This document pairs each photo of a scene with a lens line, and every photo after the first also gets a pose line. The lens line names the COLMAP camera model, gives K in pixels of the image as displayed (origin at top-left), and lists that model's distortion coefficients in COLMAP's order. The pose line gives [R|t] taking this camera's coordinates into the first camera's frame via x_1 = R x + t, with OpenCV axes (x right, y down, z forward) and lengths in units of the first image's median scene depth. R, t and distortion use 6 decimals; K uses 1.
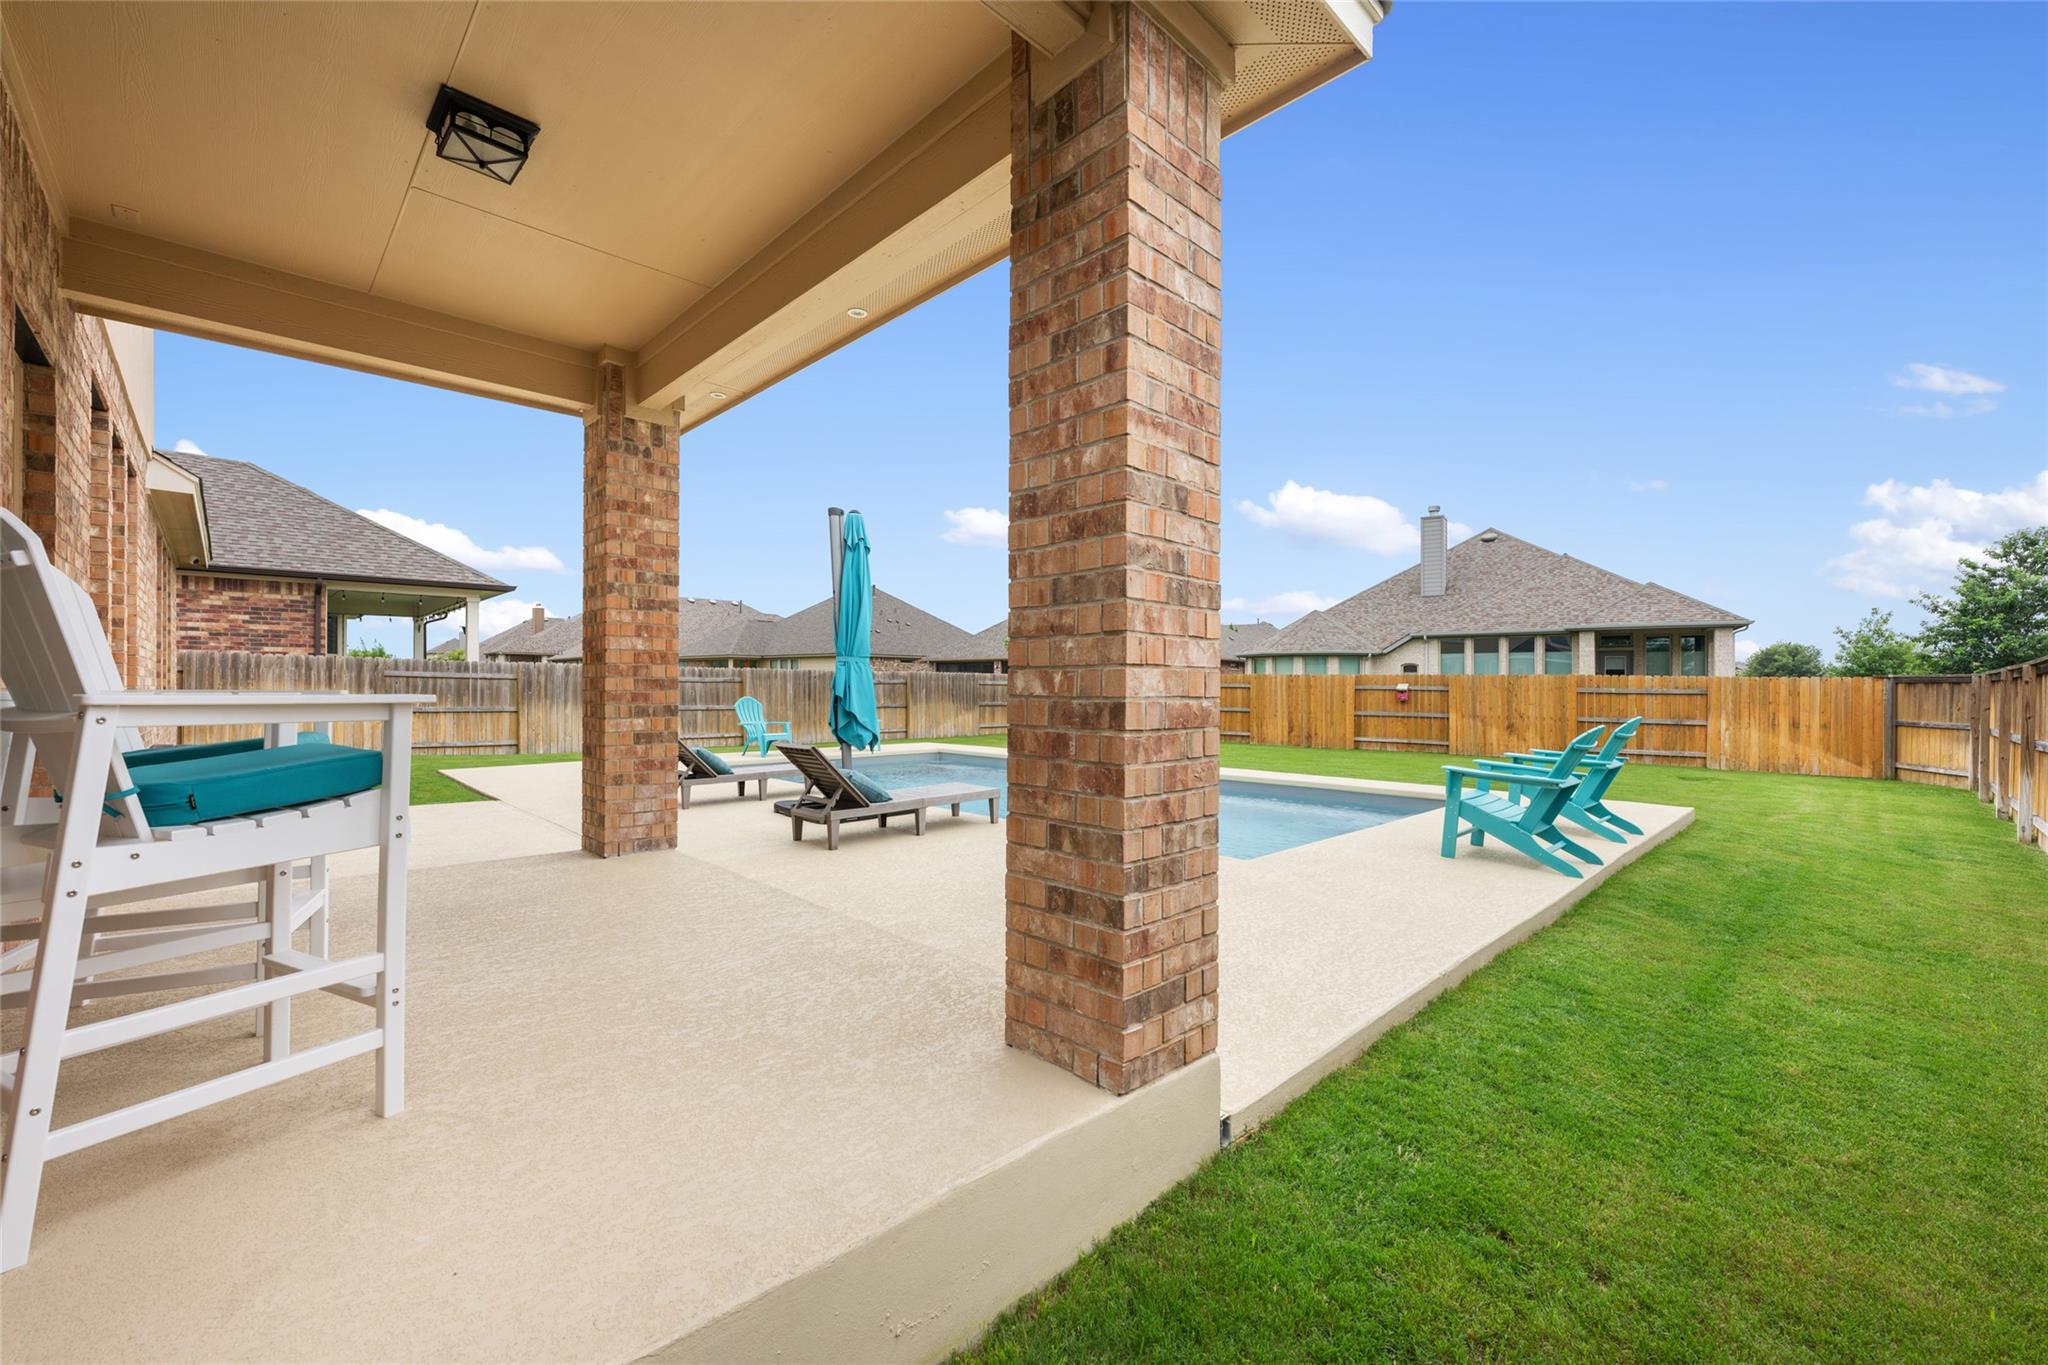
lens RADIAL K [[813.3, 0, 1018.5], [0, 813.3, 687.1], [0, 0, 1]] dist [0.000948, -0.000365]
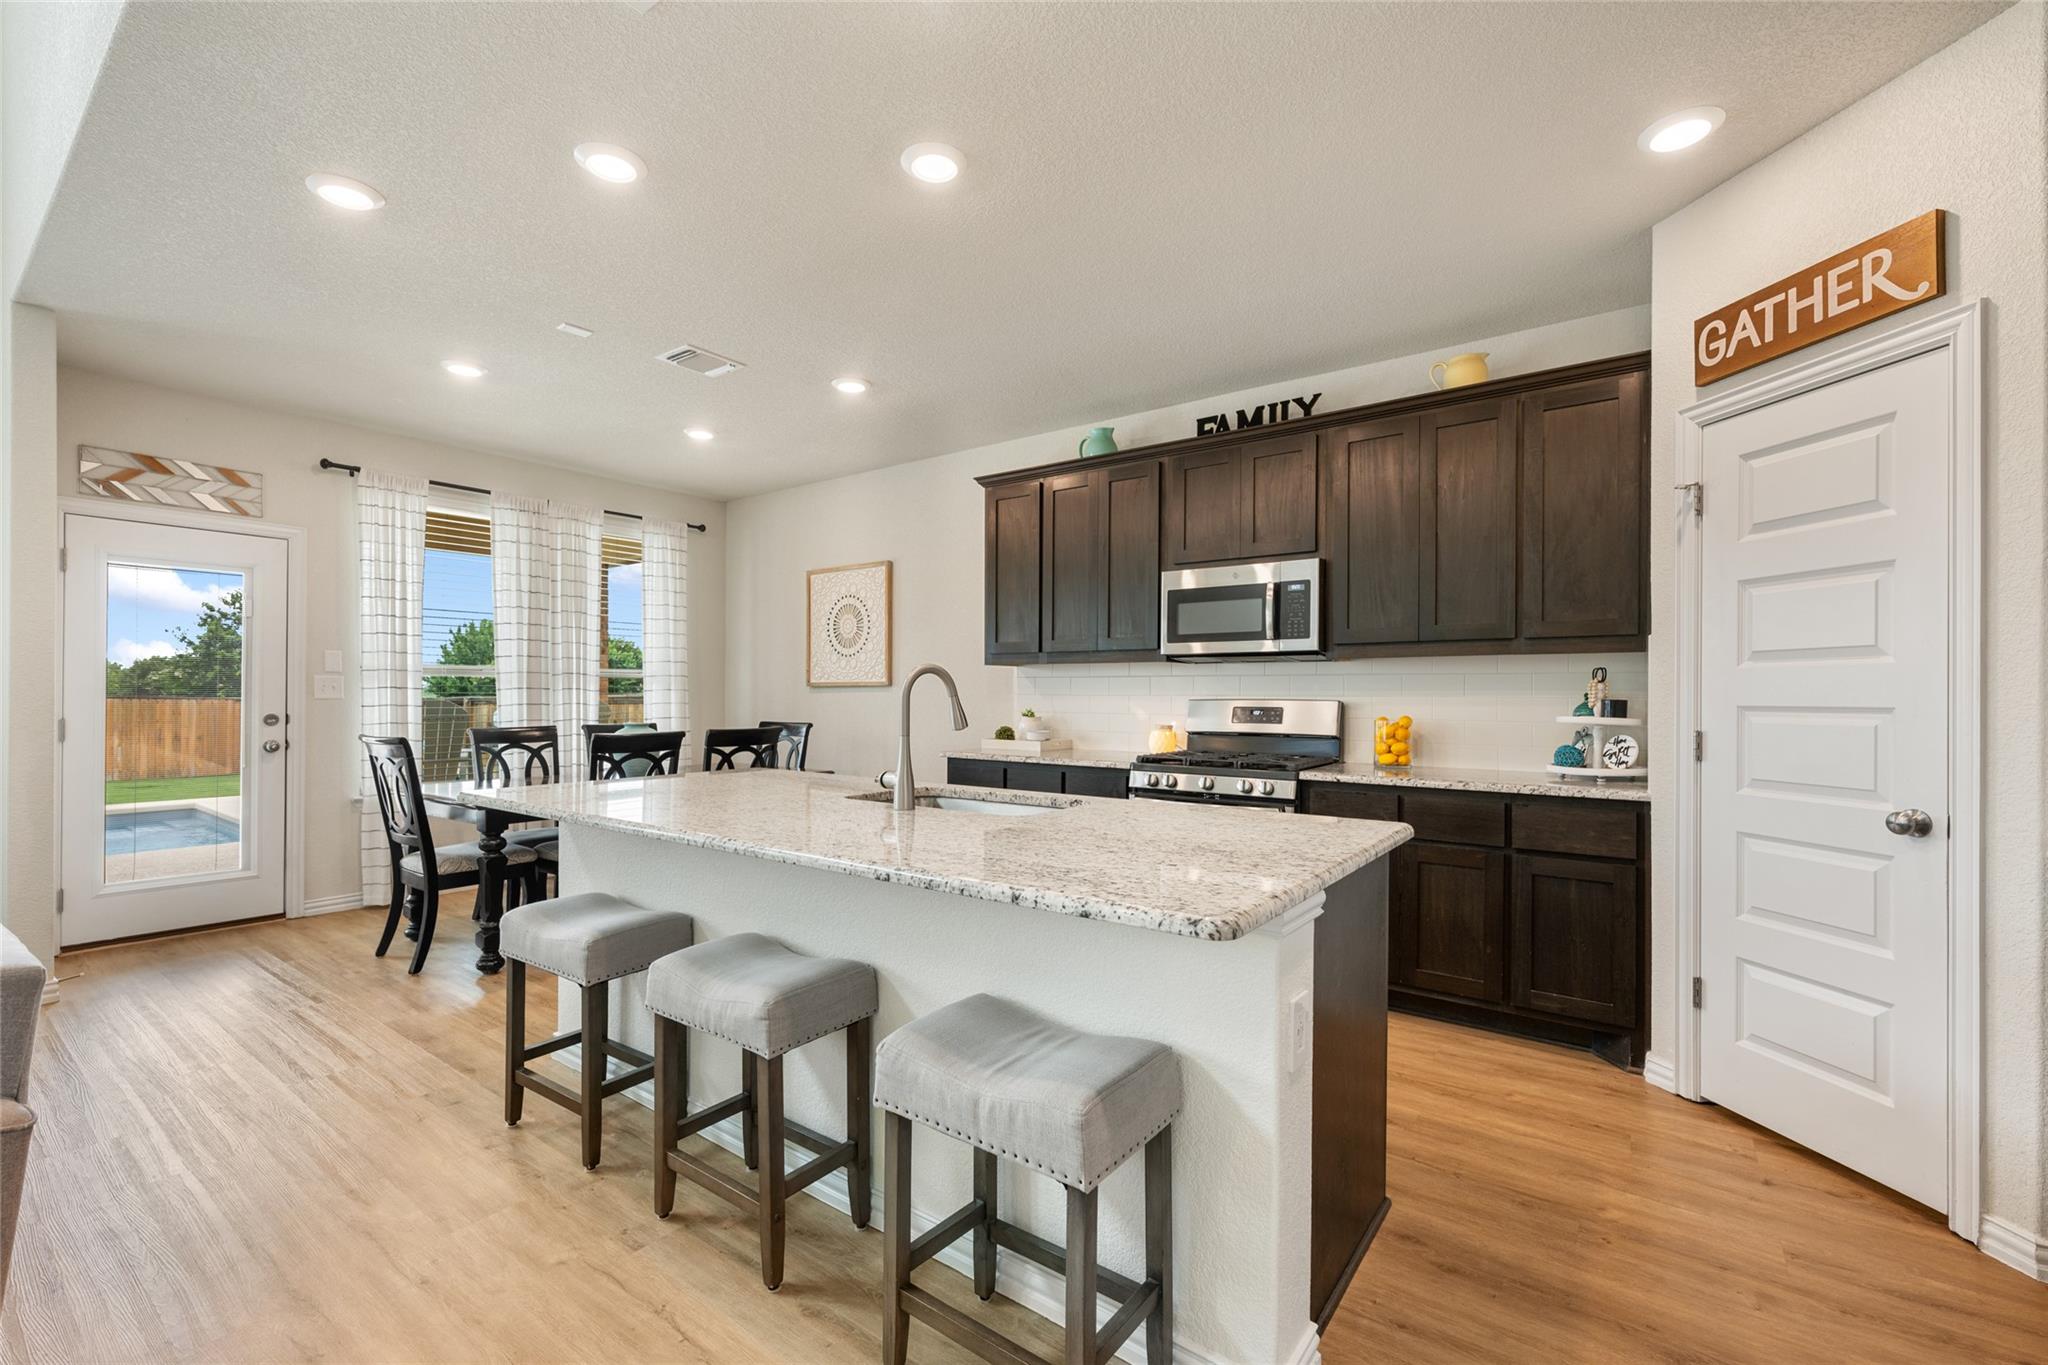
lens RADIAL K [[861.0, 0, 1026.2], [0, 861.0, 698.4], [0, 0, 1]] dist [-0.000658, 0.000816]
pose [[-0.182831, -0.013002, 0.983058, -0.433839], [-0.001306, 0.999915, 0.012982, -0.024906], [-0.983143, 0.001089, -0.182833, -0.033572]]
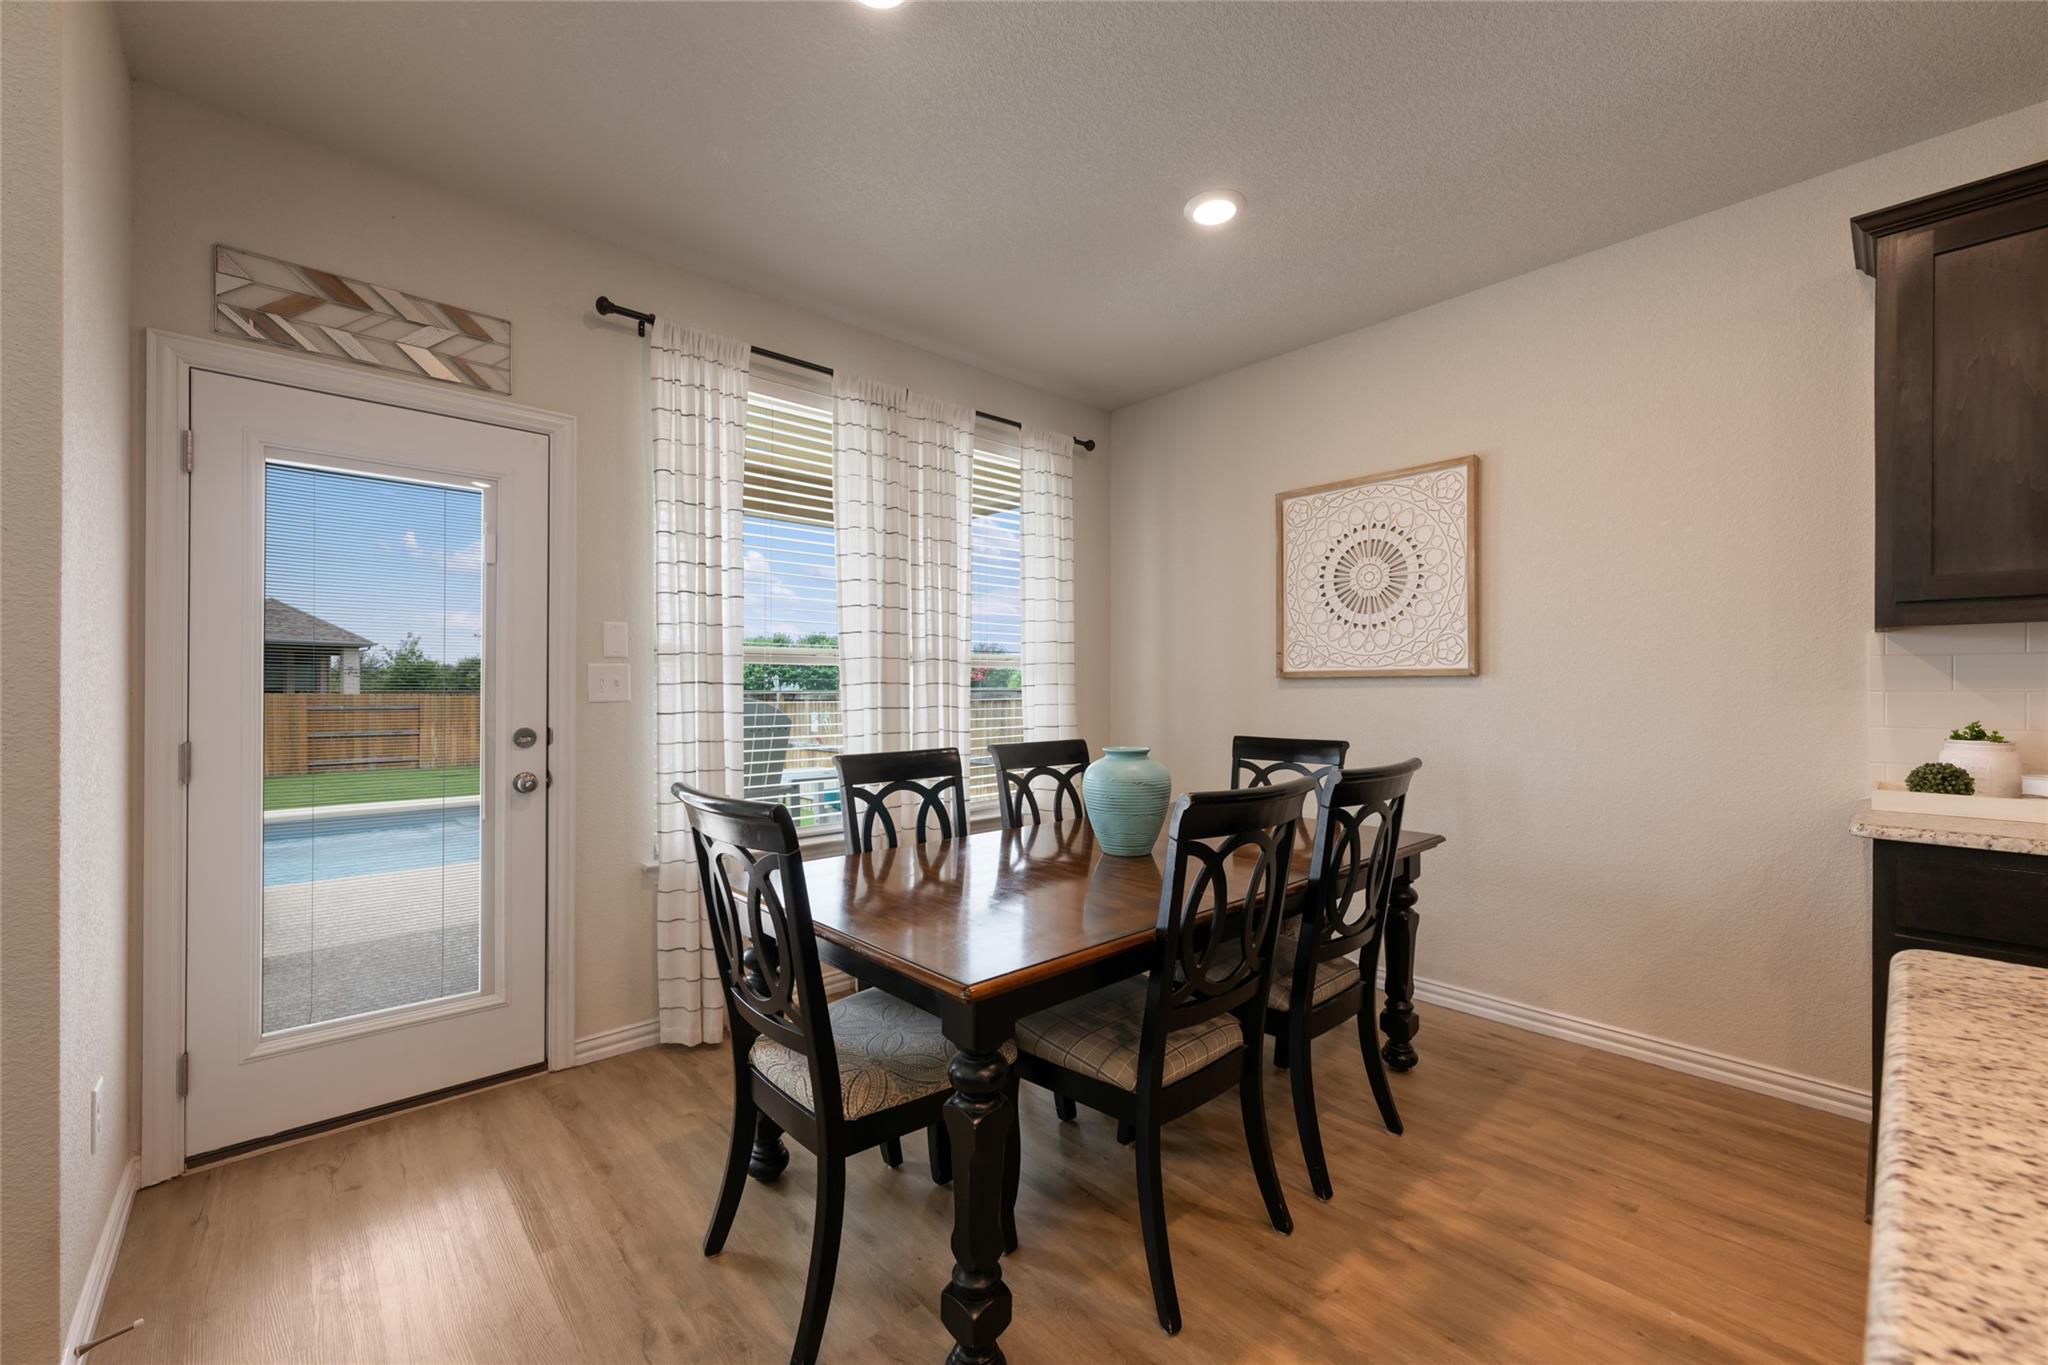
lens RADIAL K [[813.3, 0, 1028.2], [0, 813.3, 689.4], [0, 0, 1]] dist [0.000948, -0.000365]
pose [[0.011829, -0.010634, 0.999873, -0.307818], [0.004085, 0.999936, 0.010586, -0.024709], [-0.999922, 0.003959, 0.011871, 0.036342]]
